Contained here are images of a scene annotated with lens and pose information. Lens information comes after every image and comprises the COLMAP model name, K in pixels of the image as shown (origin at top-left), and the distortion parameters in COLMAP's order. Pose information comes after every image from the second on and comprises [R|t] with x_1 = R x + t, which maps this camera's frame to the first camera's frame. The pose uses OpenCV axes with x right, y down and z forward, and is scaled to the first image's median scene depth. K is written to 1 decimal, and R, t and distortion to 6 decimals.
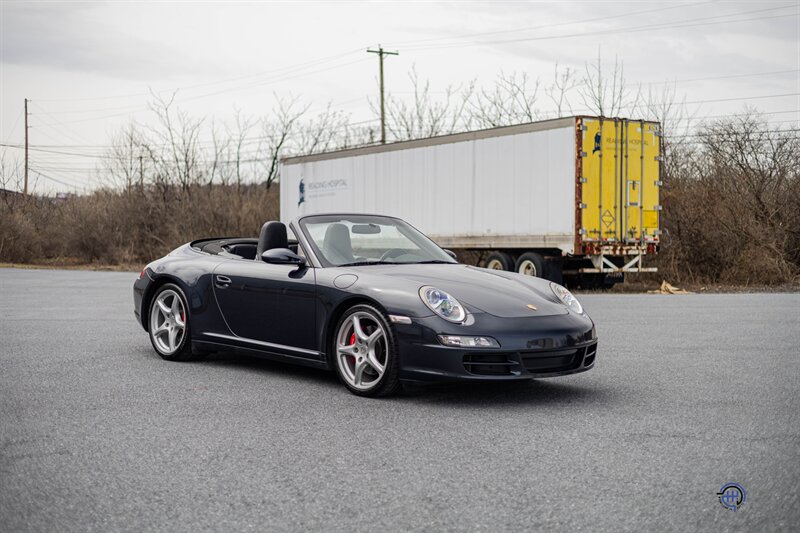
lens RADIAL K [[1113.1, 0, 399.4], [0, 1113.1, 266.1], [0, 0, 1]] dist [0.019825, 0.000000]
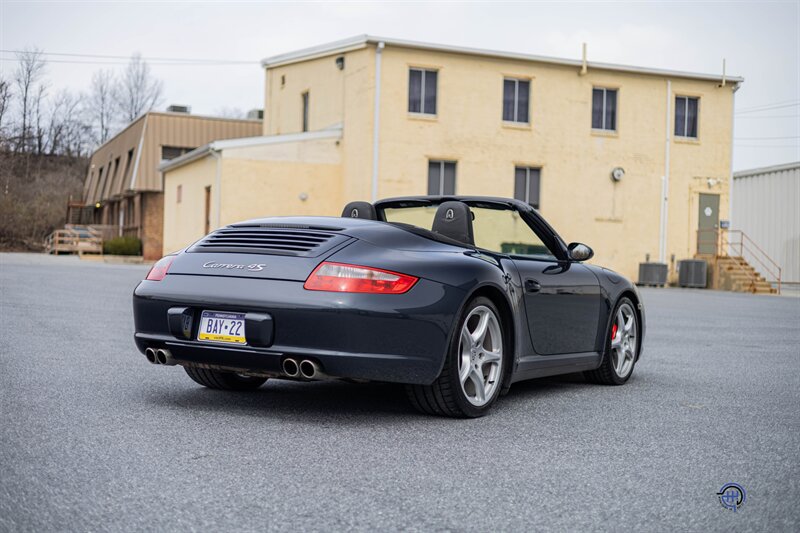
lens RADIAL K [[1113.1, 0, 402.4], [0, 1113.1, 268.1], [0, 0, 1]] dist [0.019825, 0.000000]
pose [[-0.271448, -0.042627, 0.961509, -0.792883], [-0.016322, 0.999079, 0.039684, -0.024481], [-0.962315, -0.004921, -0.271894, 1.198250]]
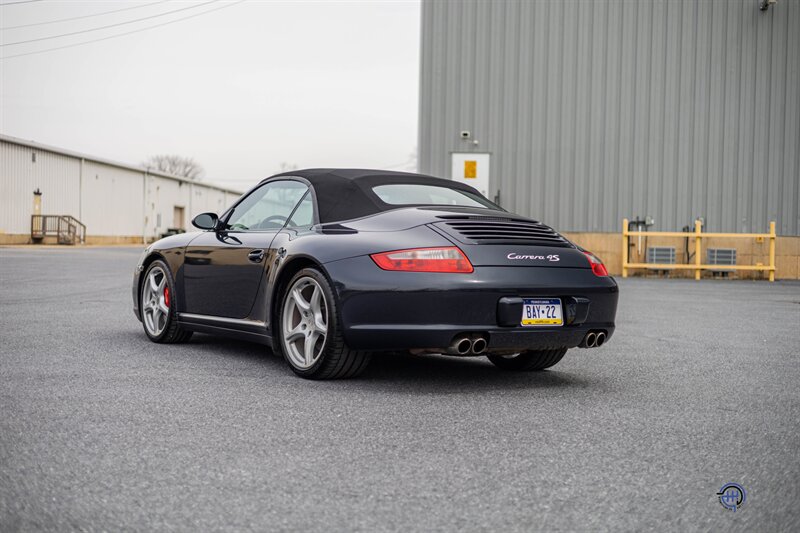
lens RADIAL K [[1113.1, 0, 396.7], [0, 1113.1, 272.2], [0, 0, 1]] dist [0.019825, 0.000000]
pose [[-0.983853, -0.061728, 0.167998, -0.235484], [-0.052526, 0.996894, 0.058681, -0.026408], [-0.171098, 0.048910, -0.984039, 1.786720]]
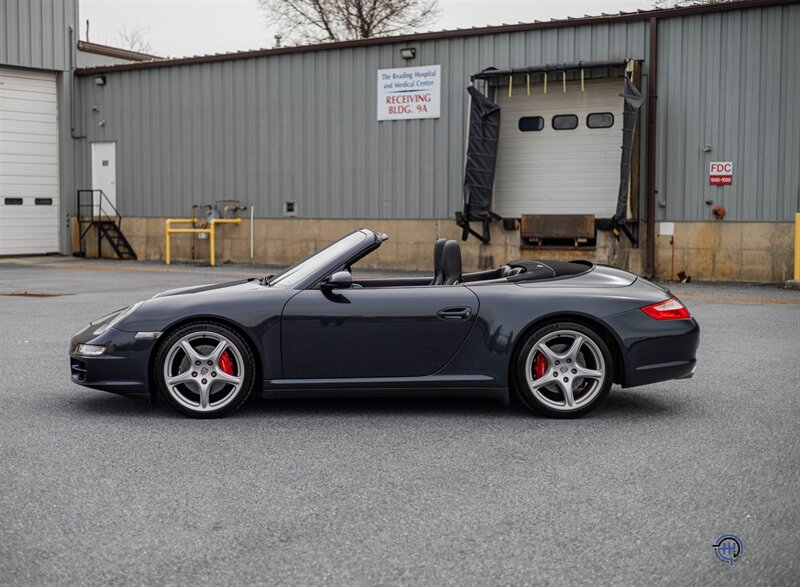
lens RADIAL K [[1227.0, 0, 362.2], [0, 1227.0, 297.3], [0, 0, 1]] dist [0.014849, 0.000000]
pose [[-0.668076, 0.005450, -0.744073, 0.670546], [-0.046107, 0.997748, 0.048707, -0.038649], [0.742663, 0.066847, -0.666321, 1.586012]]
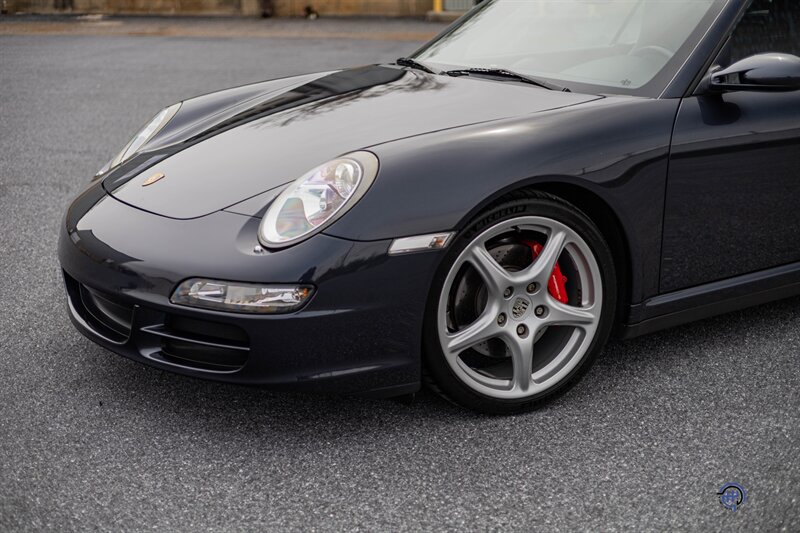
lens RADIAL K [[1116.7, 0, 405.2], [0, 1116.7, 298.6], [0, 0, 1]] dist [0.002977, 0.000000]
pose [[-0.198567, 0.255787, -0.946121, 0.431104], [-0.026815, 0.963564, 0.266130, -0.031591], [0.979720, 0.078215, -0.184473, 0.960203]]
